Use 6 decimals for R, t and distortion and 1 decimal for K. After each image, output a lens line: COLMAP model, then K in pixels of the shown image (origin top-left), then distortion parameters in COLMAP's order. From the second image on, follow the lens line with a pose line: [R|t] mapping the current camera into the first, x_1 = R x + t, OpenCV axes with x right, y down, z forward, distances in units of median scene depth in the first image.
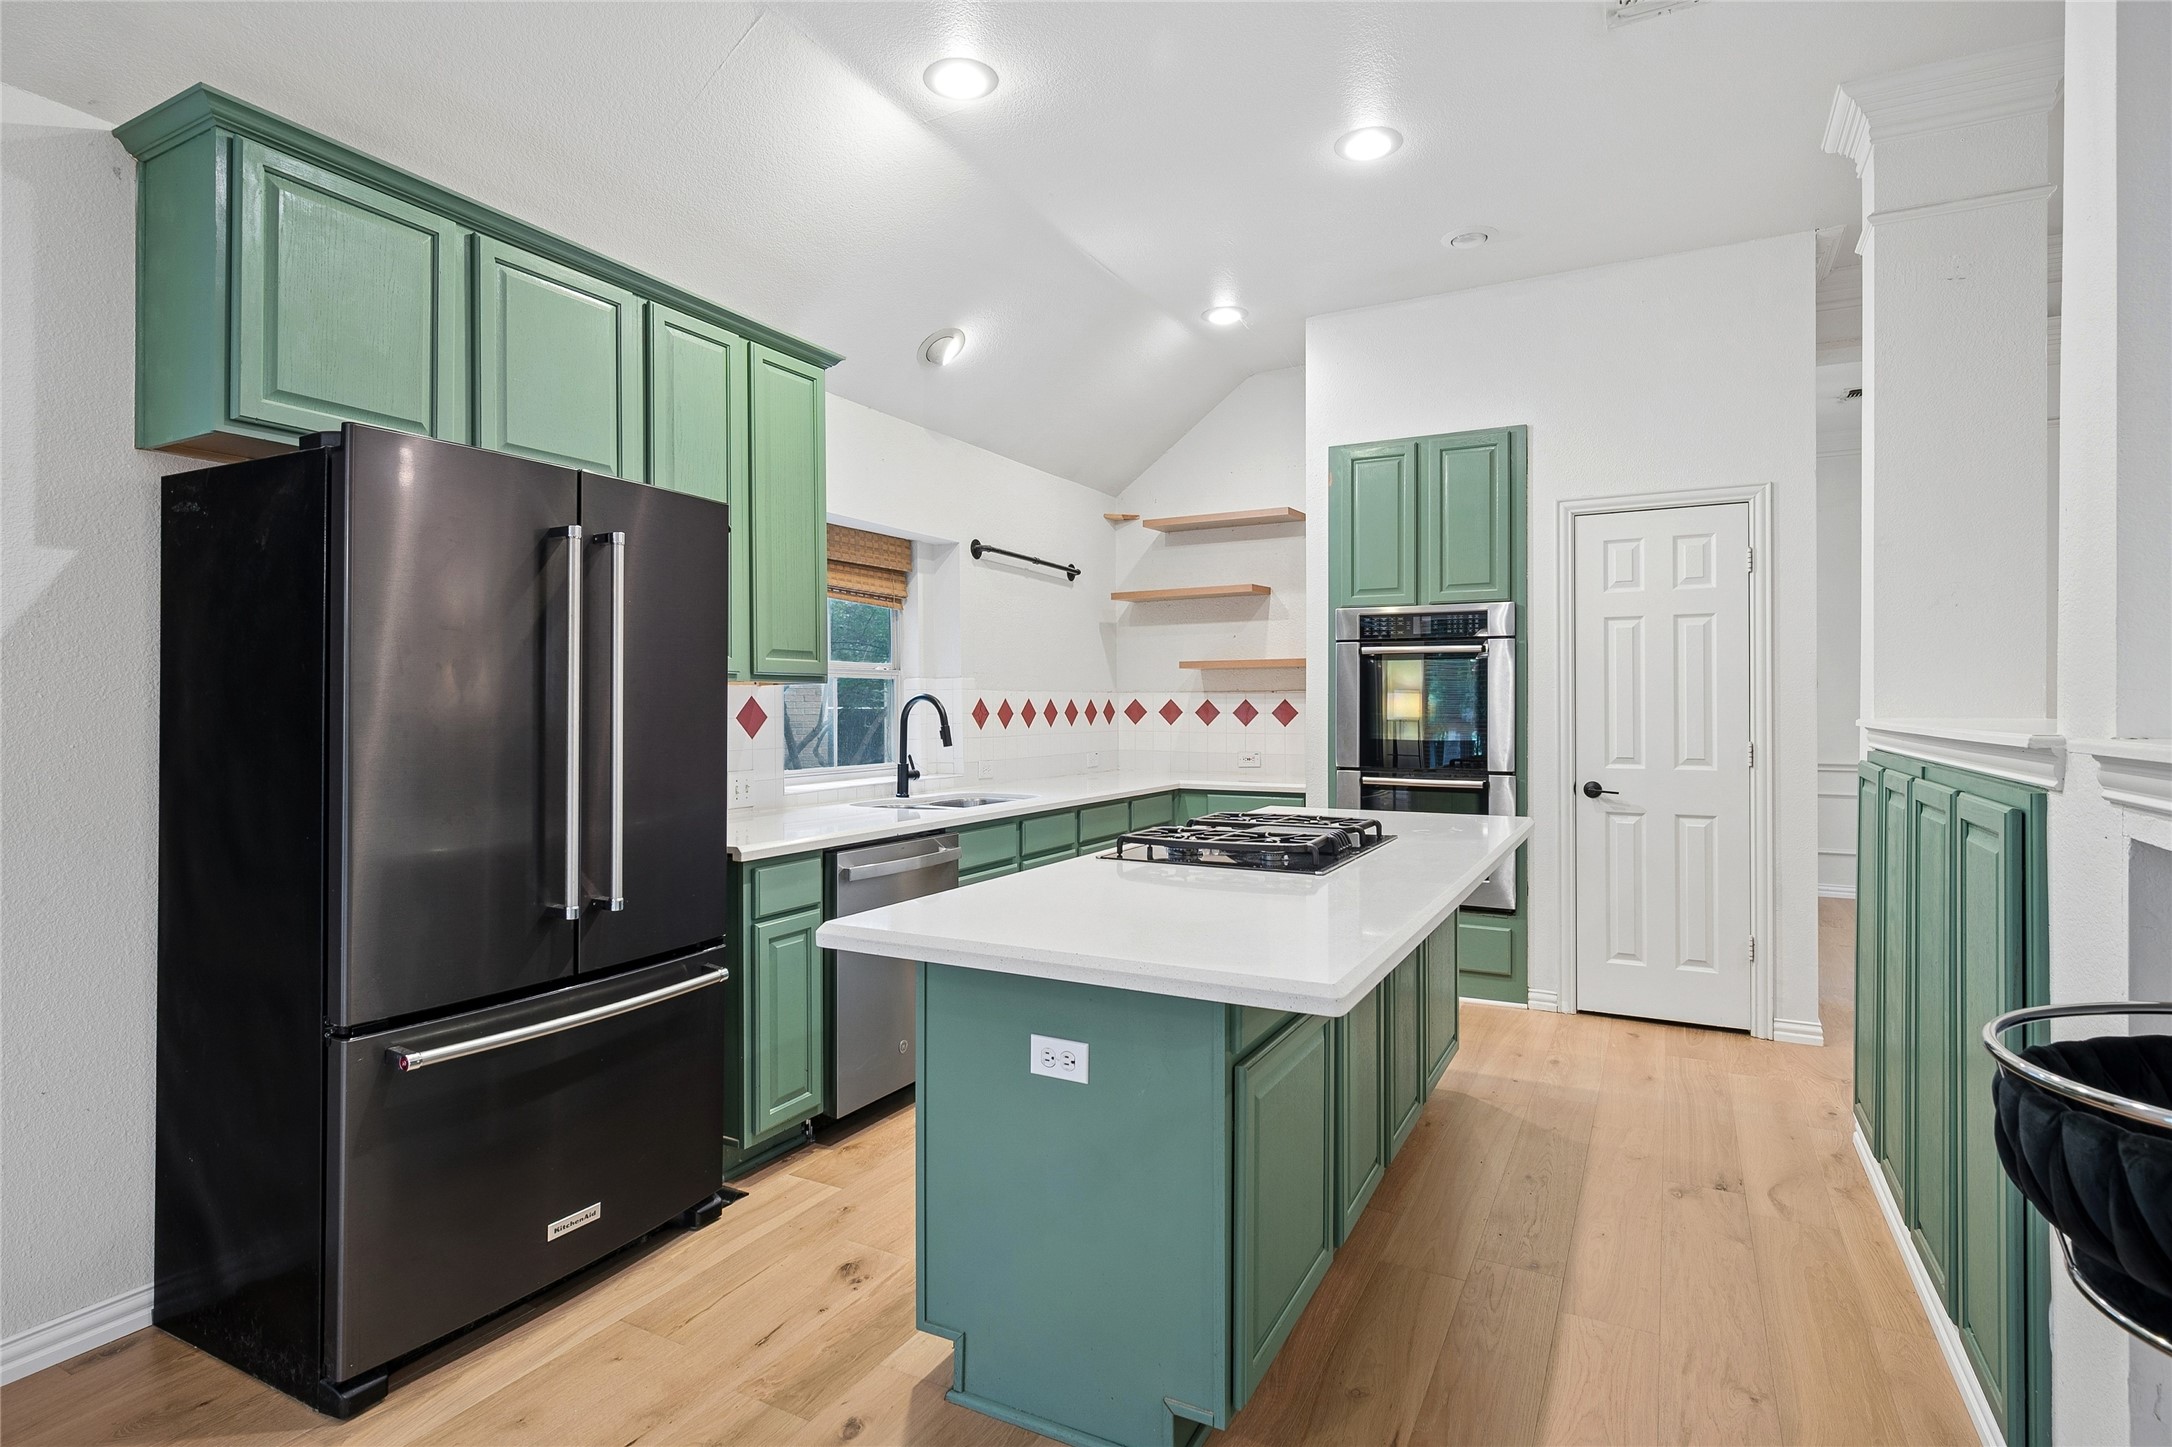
lens RADIAL K [[1127.5, 0, 1094.1], [0, 1127.5, 711.3], [0, 0, 1]] dist [0.017633, -0.002770]
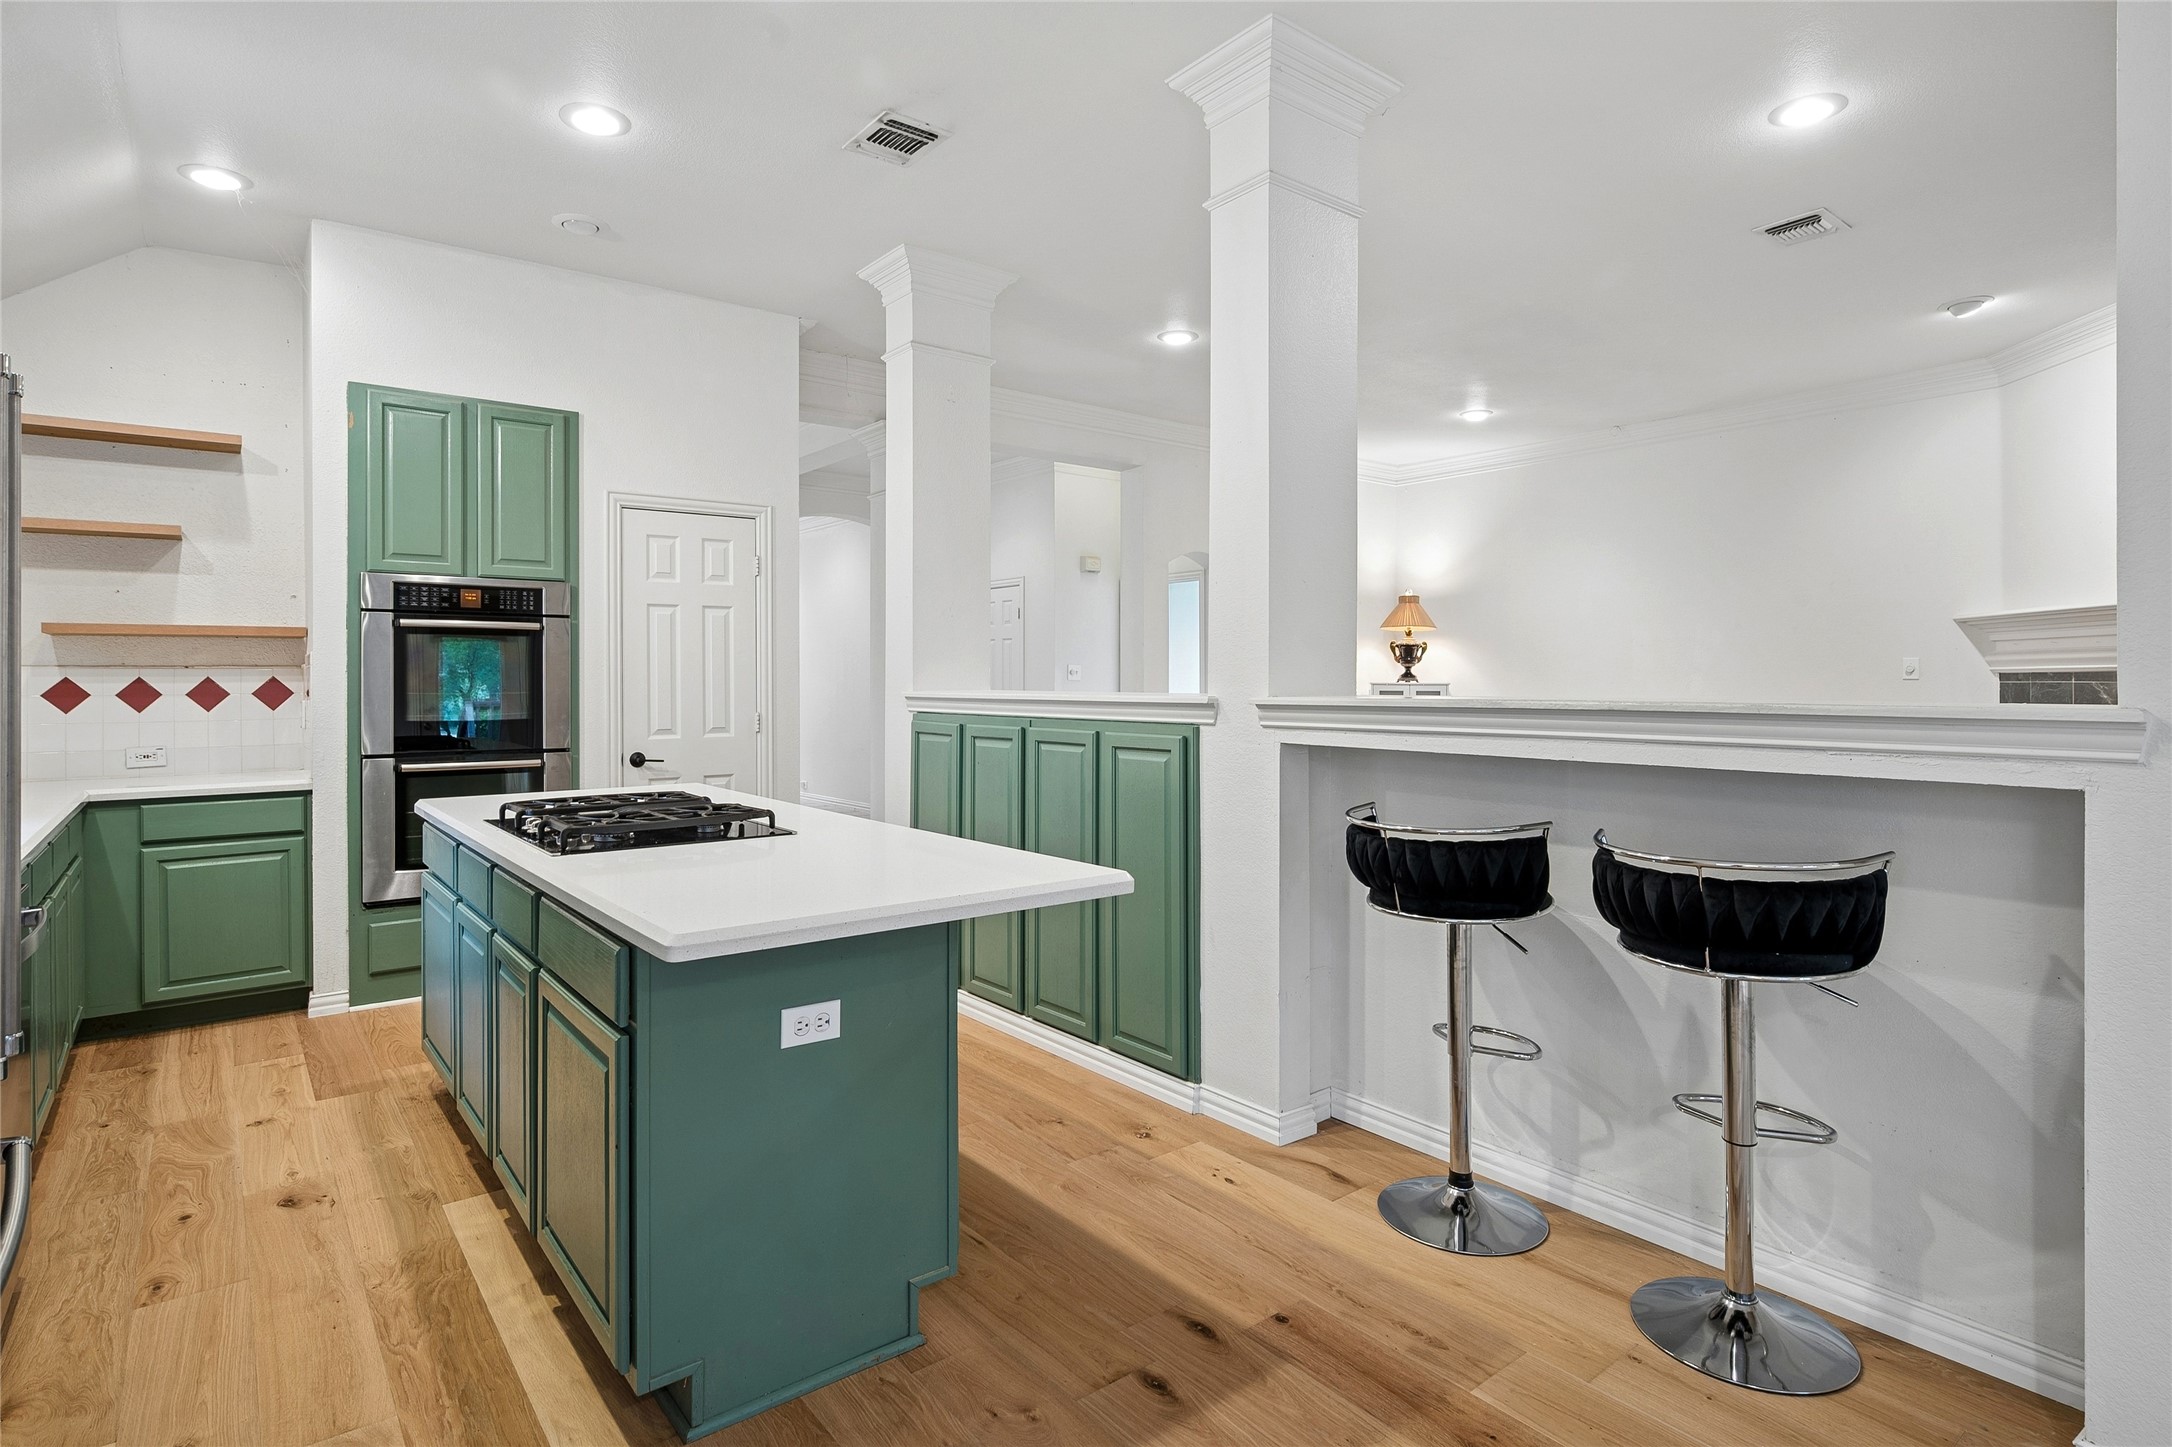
lens RADIAL K [[1127.5, 0, 1092.8], [0, 1127.5, 681.9], [0, 0, 1]] dist [0.017633, -0.002770]
pose [[0.420237, -0.002334, 0.907411, -0.351160], [0.008178, 0.999966, -0.001215, -0.001227], [-0.907377, 0.007931, 0.420242, 0.132573]]
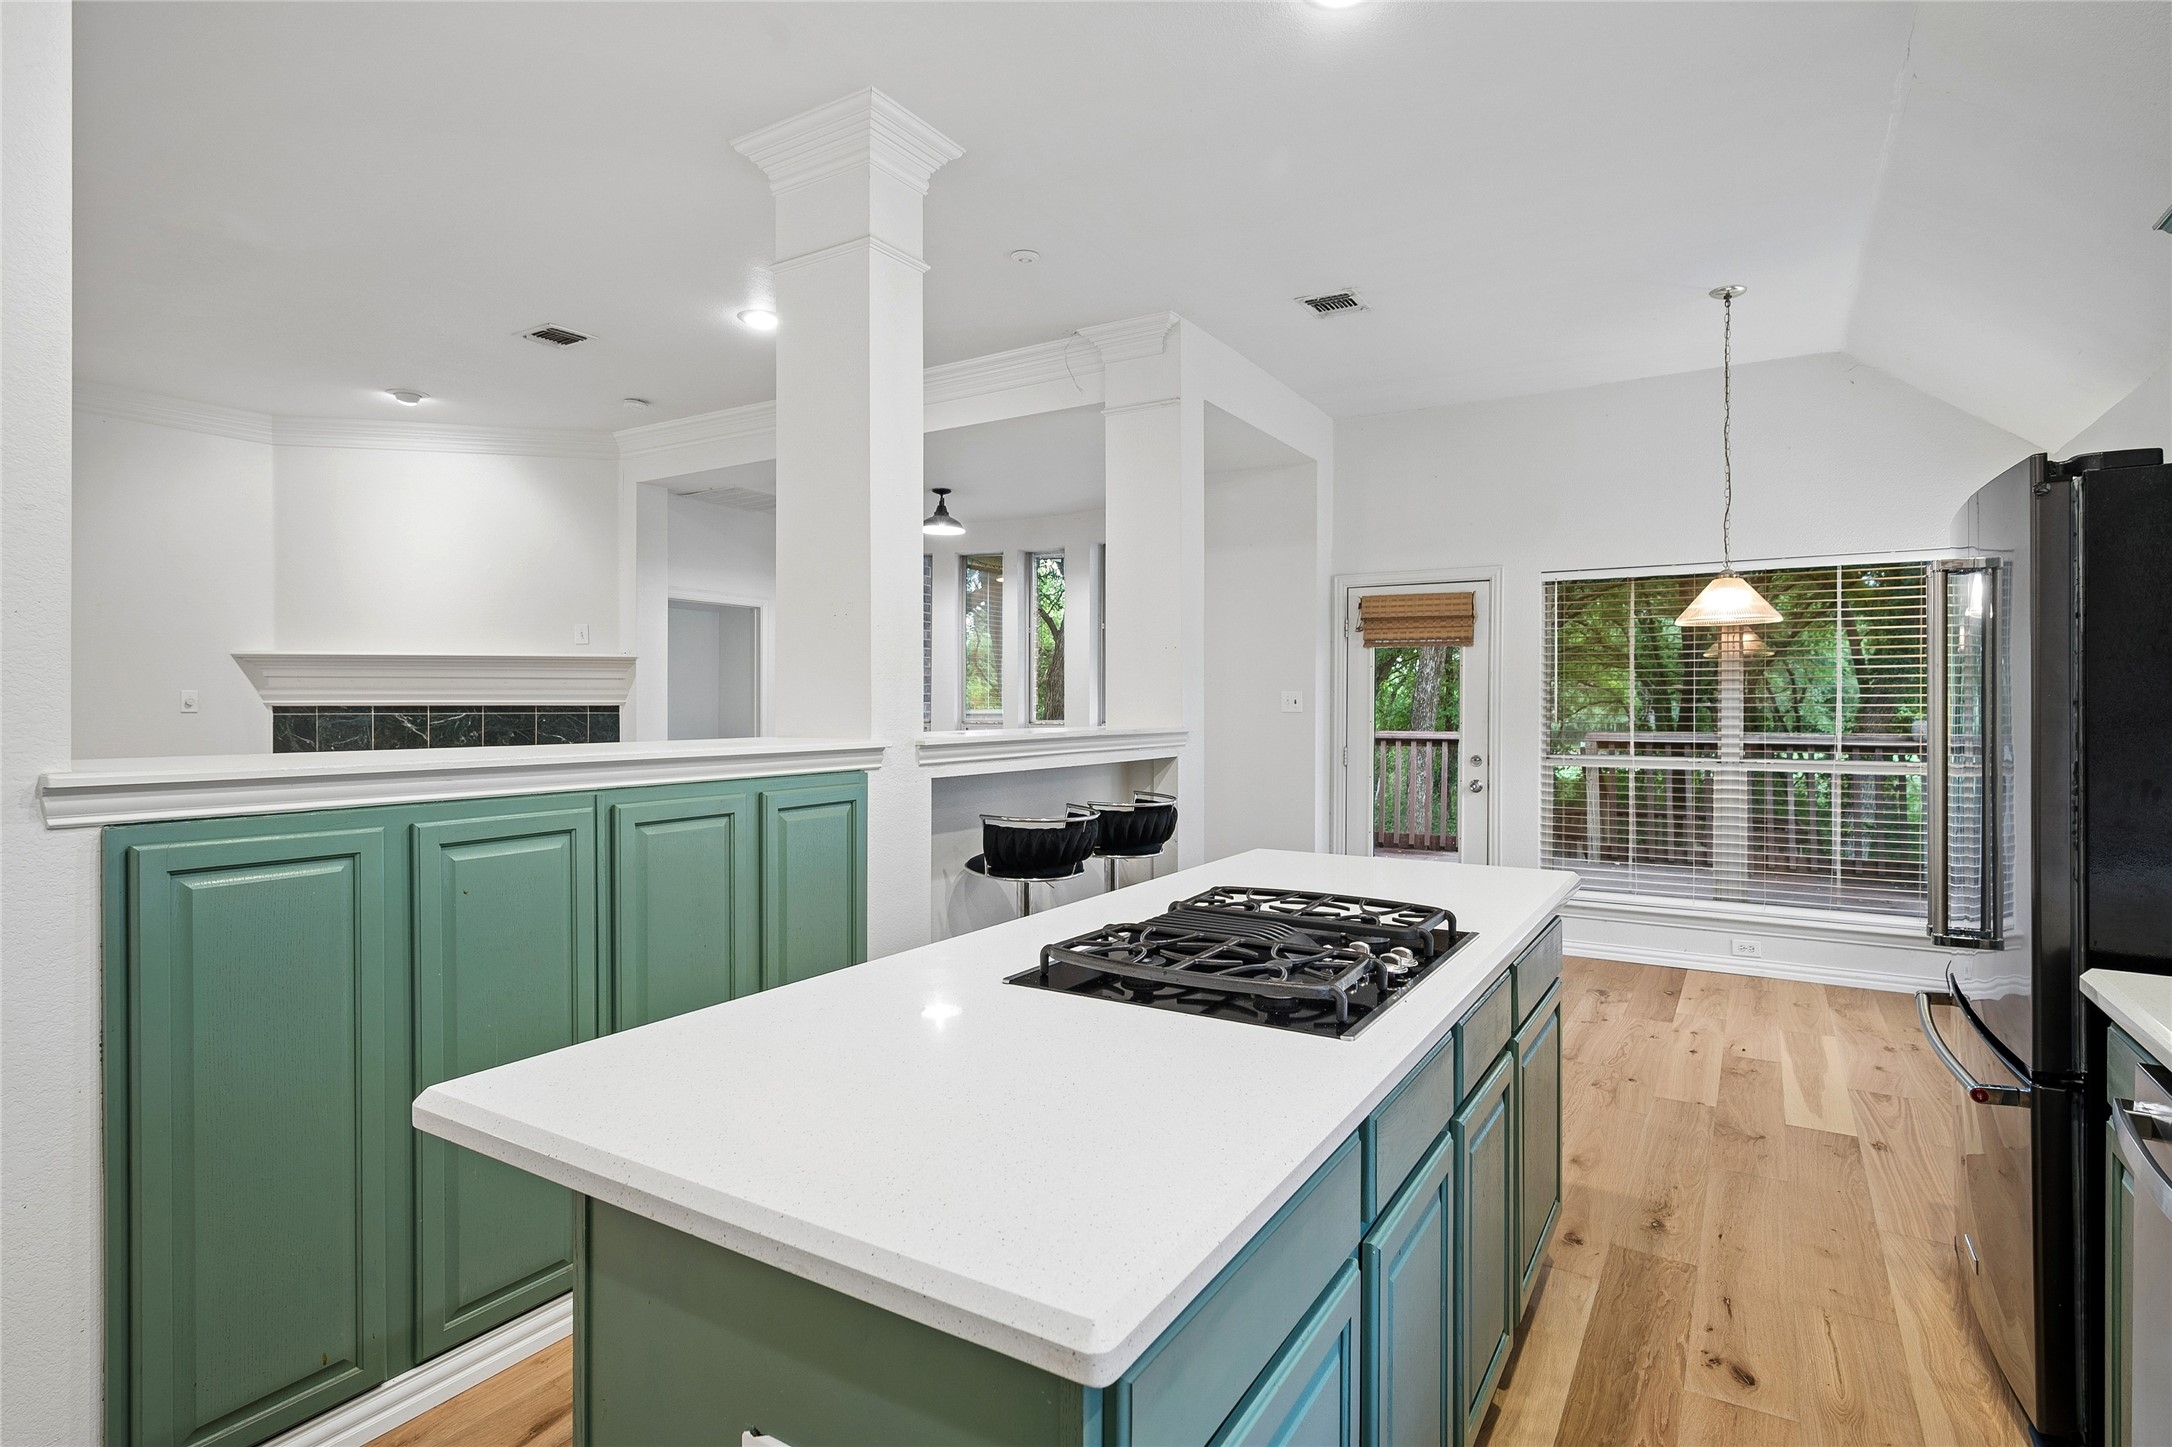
lens RADIAL K [[1127.5, 0, 1077.6], [0, 1127.5, 706.9], [0, 0, 1]] dist [0.017633, -0.002770]
pose [[-0.997349, -0.001115, 0.072753, 0.121759], [-0.000226, 0.999925, 0.012228, -0.019601], [-0.072761, 0.012179, -0.997275, 0.998348]]
